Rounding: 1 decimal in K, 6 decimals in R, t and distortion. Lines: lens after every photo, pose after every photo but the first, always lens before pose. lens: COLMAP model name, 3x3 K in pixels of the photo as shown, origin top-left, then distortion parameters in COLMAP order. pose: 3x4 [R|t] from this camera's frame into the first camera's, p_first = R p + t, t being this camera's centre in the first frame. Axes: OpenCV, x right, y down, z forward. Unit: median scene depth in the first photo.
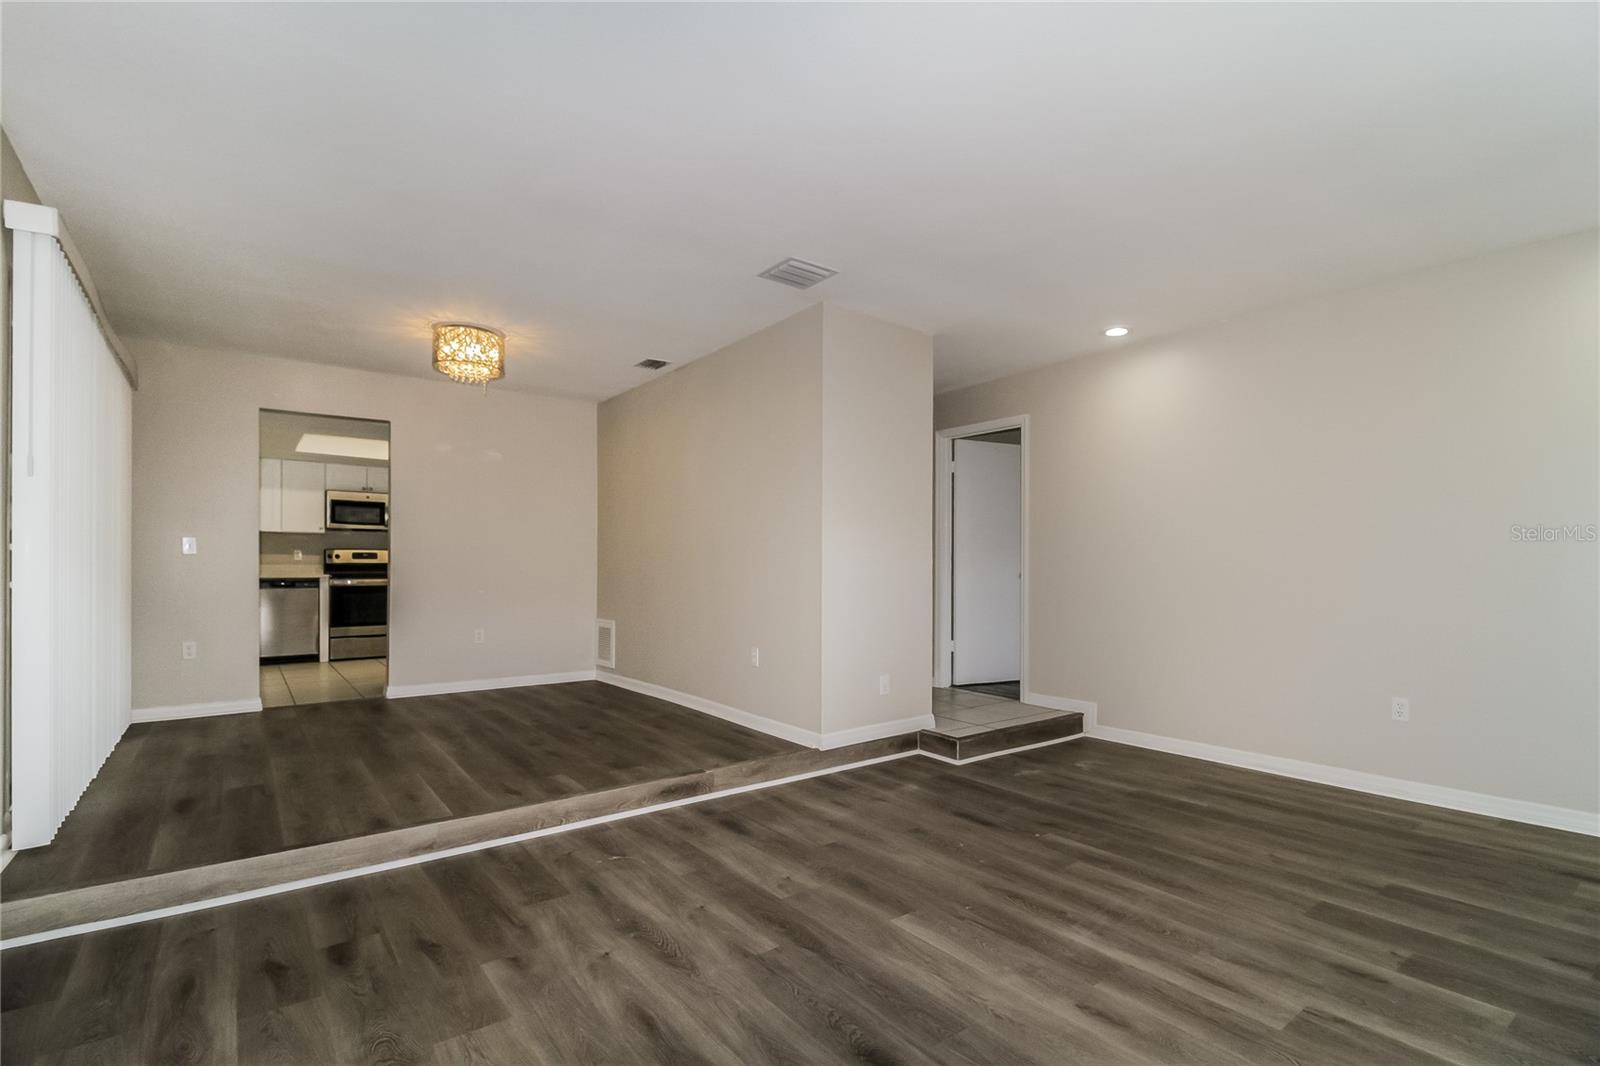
lens RADIAL K [[758.4, 0, 801.3], [0, 758.4, 579.1], [0, 0, 1]] dist [-0.000382, -0.000287]
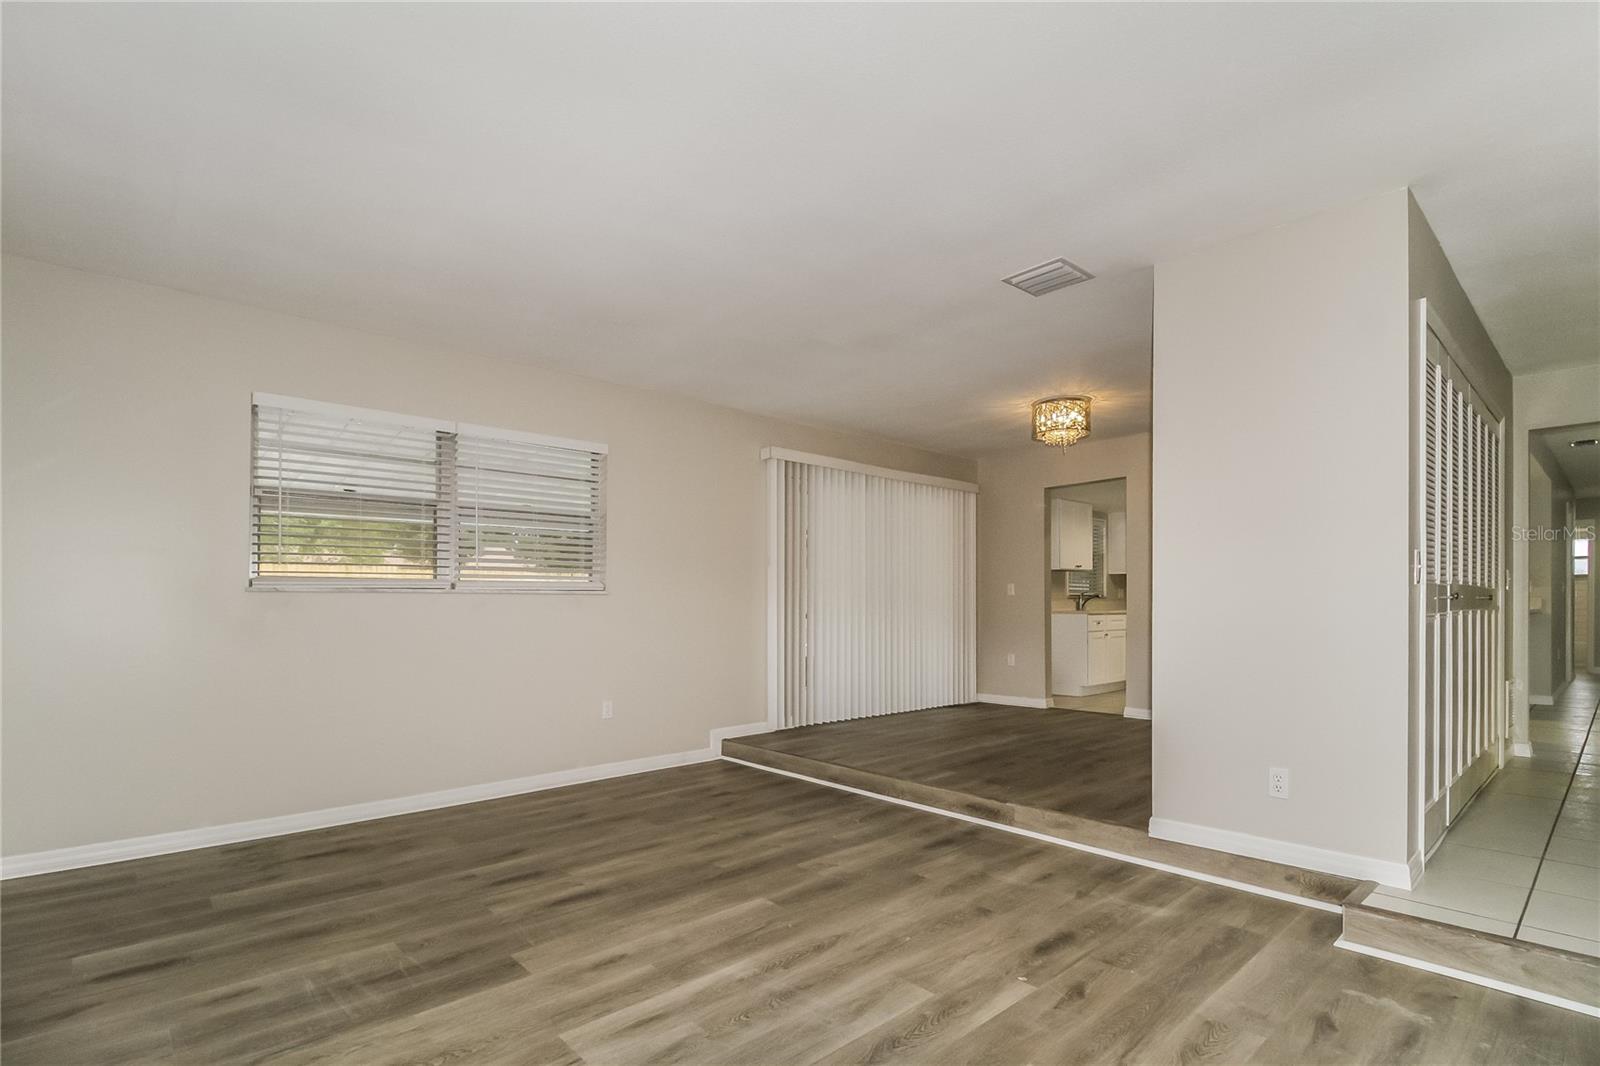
lens RADIAL K [[748.7, 0, 800.7], [0, 748.7, 602.1], [0, 0, 1]] dist [0.000382, -0.000149]
pose [[0.086443, -0.001099, -0.996256, 1.046739], [-0.014227, 0.999896, -0.002338, -0.018252], [0.996155, 0.014375, 0.086419, 0.751245]]
